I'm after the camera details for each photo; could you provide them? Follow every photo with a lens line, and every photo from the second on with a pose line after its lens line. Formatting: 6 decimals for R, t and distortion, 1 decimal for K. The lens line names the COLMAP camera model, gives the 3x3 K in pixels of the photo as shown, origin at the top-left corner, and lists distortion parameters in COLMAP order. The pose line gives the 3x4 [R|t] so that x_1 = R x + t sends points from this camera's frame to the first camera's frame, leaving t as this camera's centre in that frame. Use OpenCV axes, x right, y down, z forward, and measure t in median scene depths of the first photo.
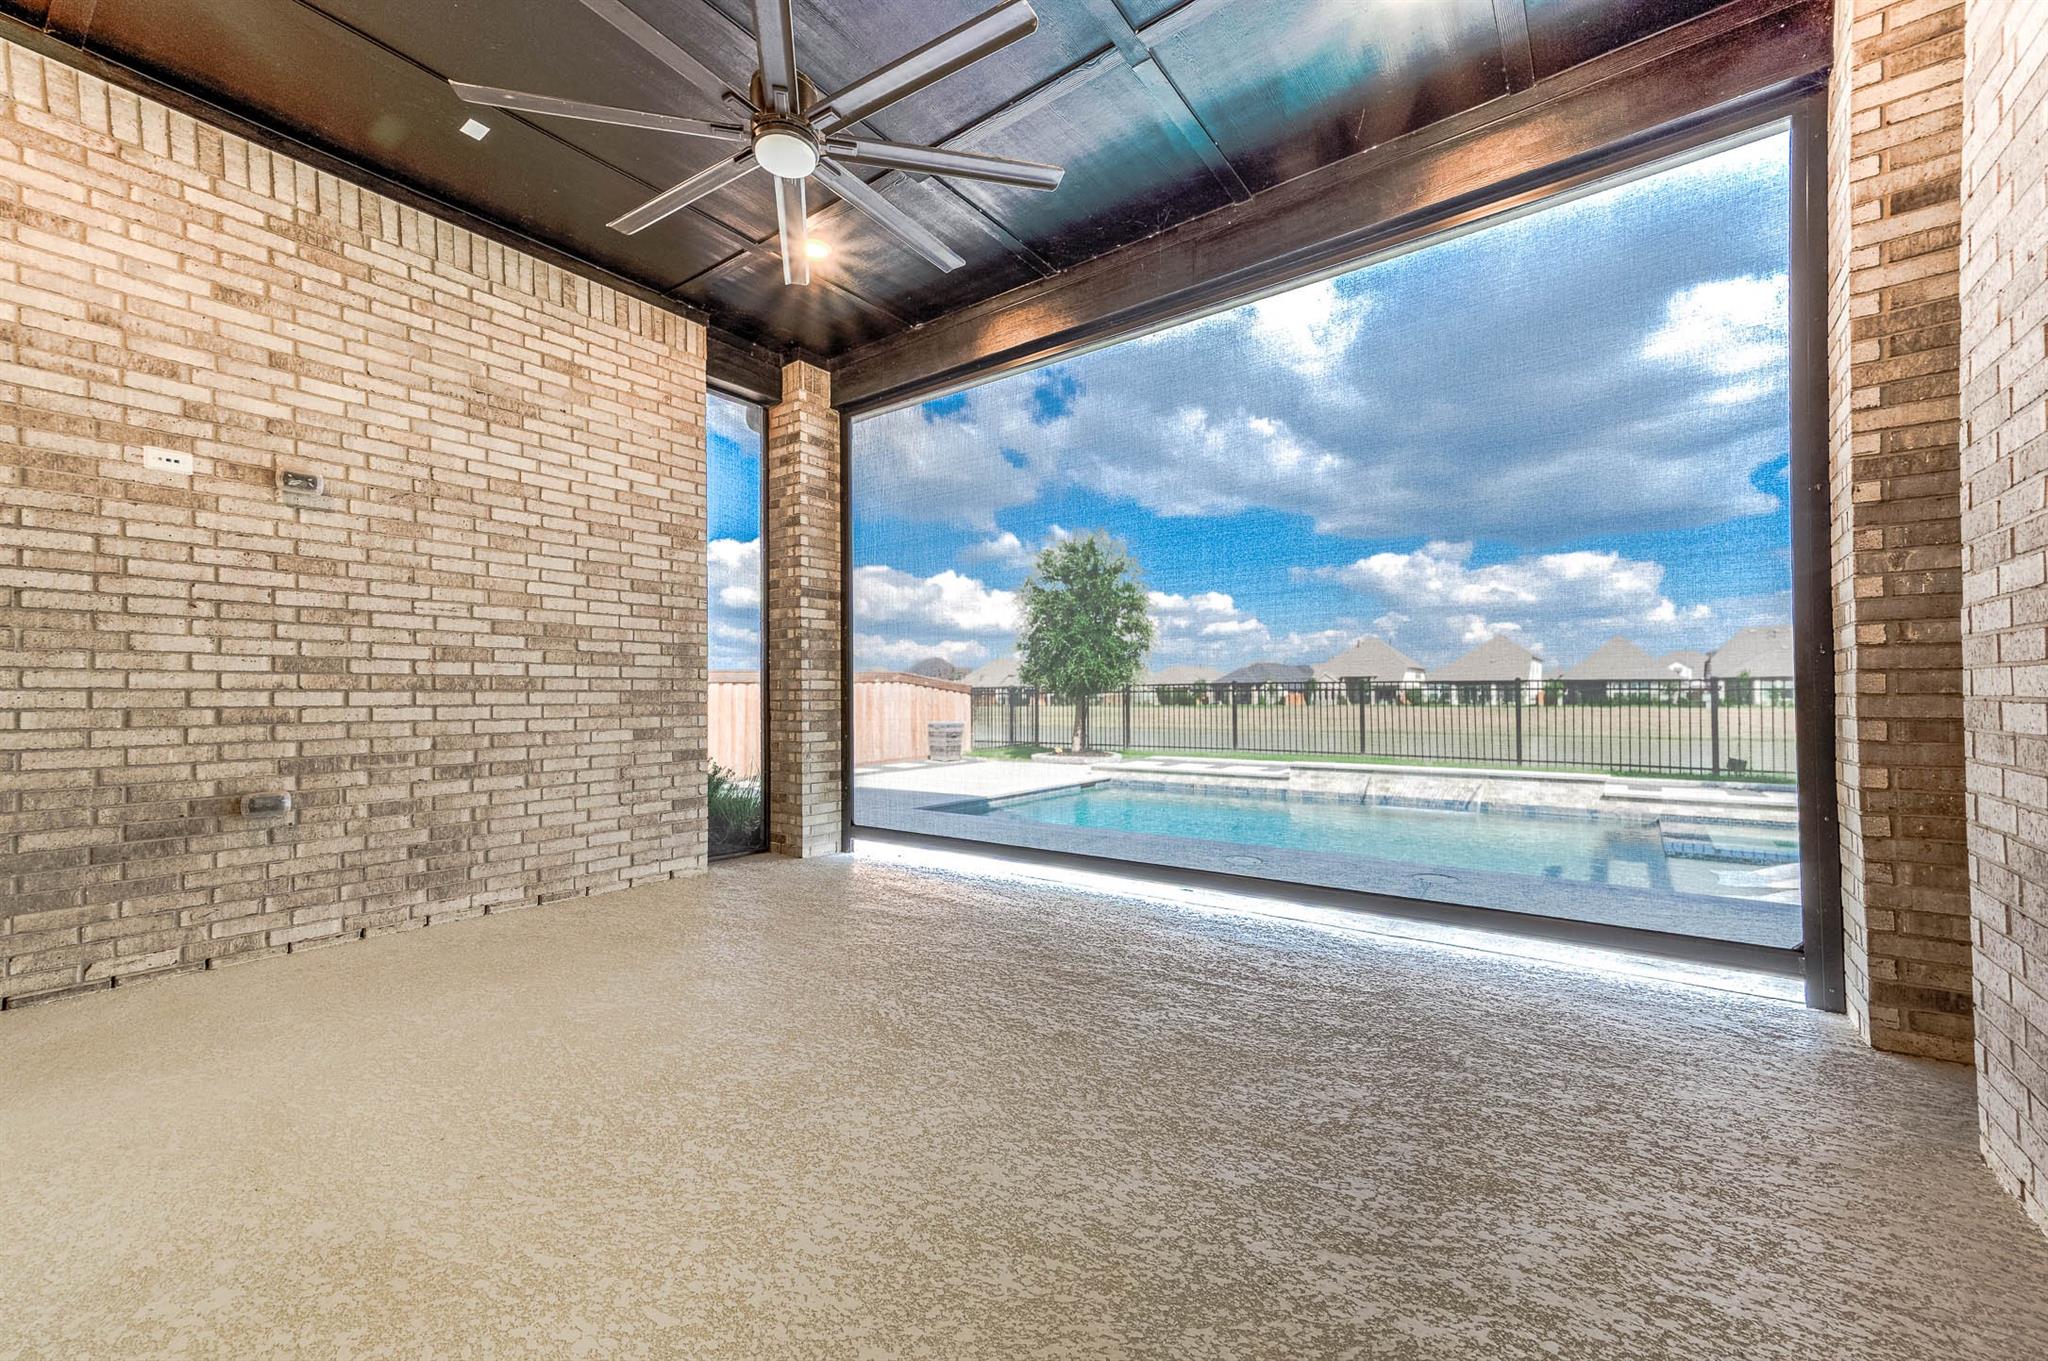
lens RADIAL K [[804.0, 0, 1026.2], [0, 804.0, 690.2], [0, 0, 1]] dist [0.014916, 0.000242]
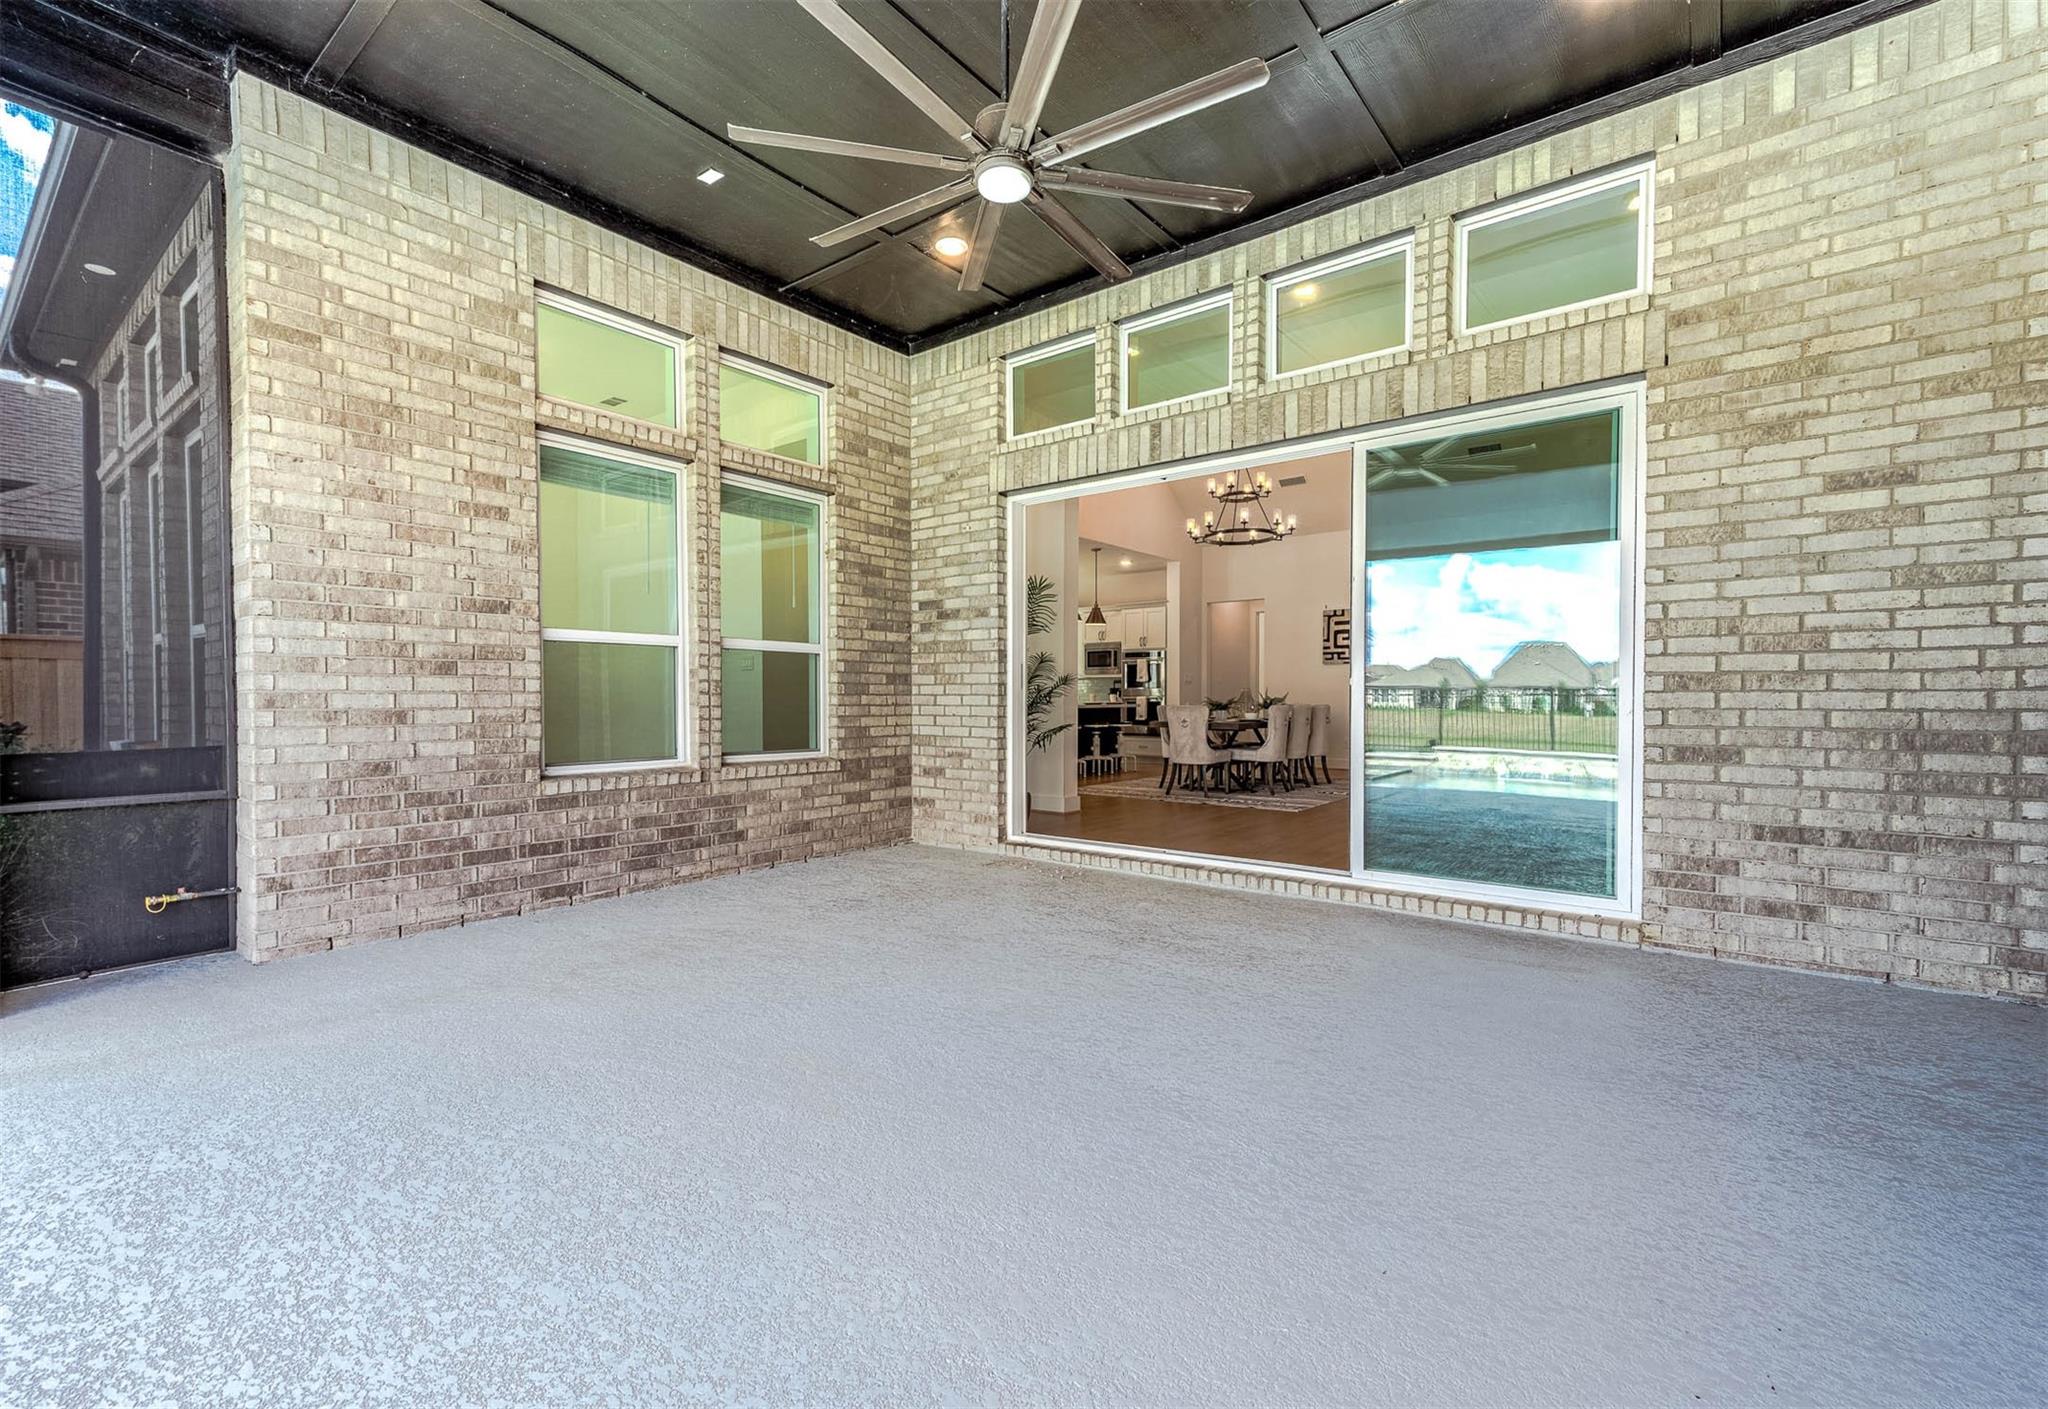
lens RADIAL K [[891.0, 0, 1022.9], [0, 891.0, 703.8], [0, 0, 1]] dist [0.015543, -0.000442]
pose [[-0.999443, 0.010547, 0.031655, -0.217969], [0.010431, 0.999938, -0.003822, 0.022802], [-0.031693, -0.003489, -0.999492, 1.344927]]
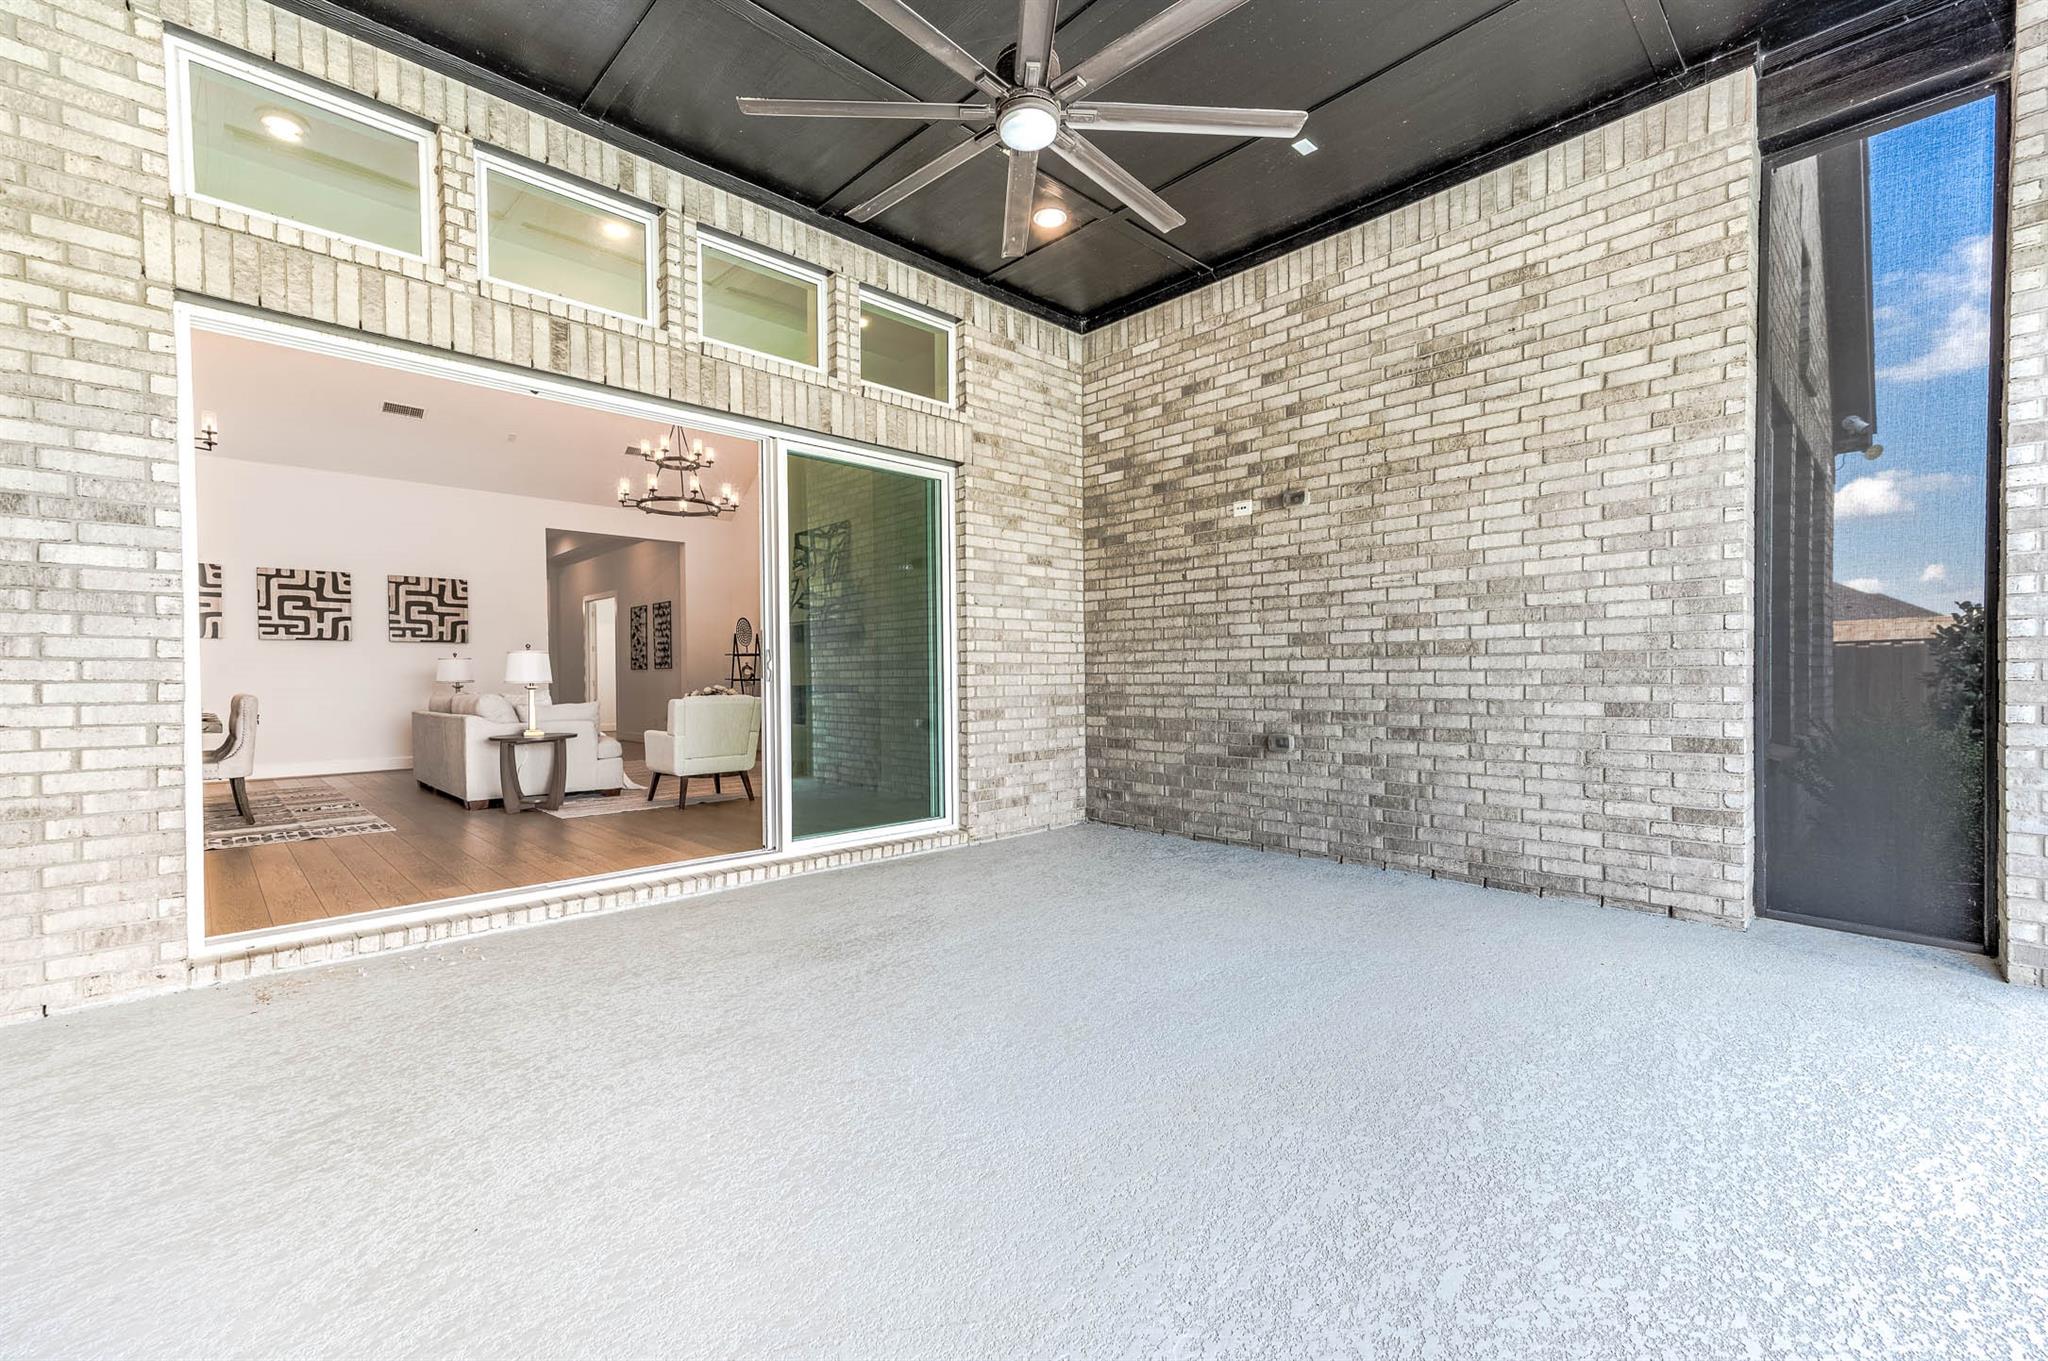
lens RADIAL K [[855.6, 0, 1025.8], [0, 855.6, 681.2], [0, 0, 1]] dist [0.018077, 0.000763]
pose [[-0.166172, 0.016502, -0.985959, 0.479059], [0.021641, 0.999680, 0.013084, 0.007429], [0.985859, -0.019163, -0.166476, 0.706697]]
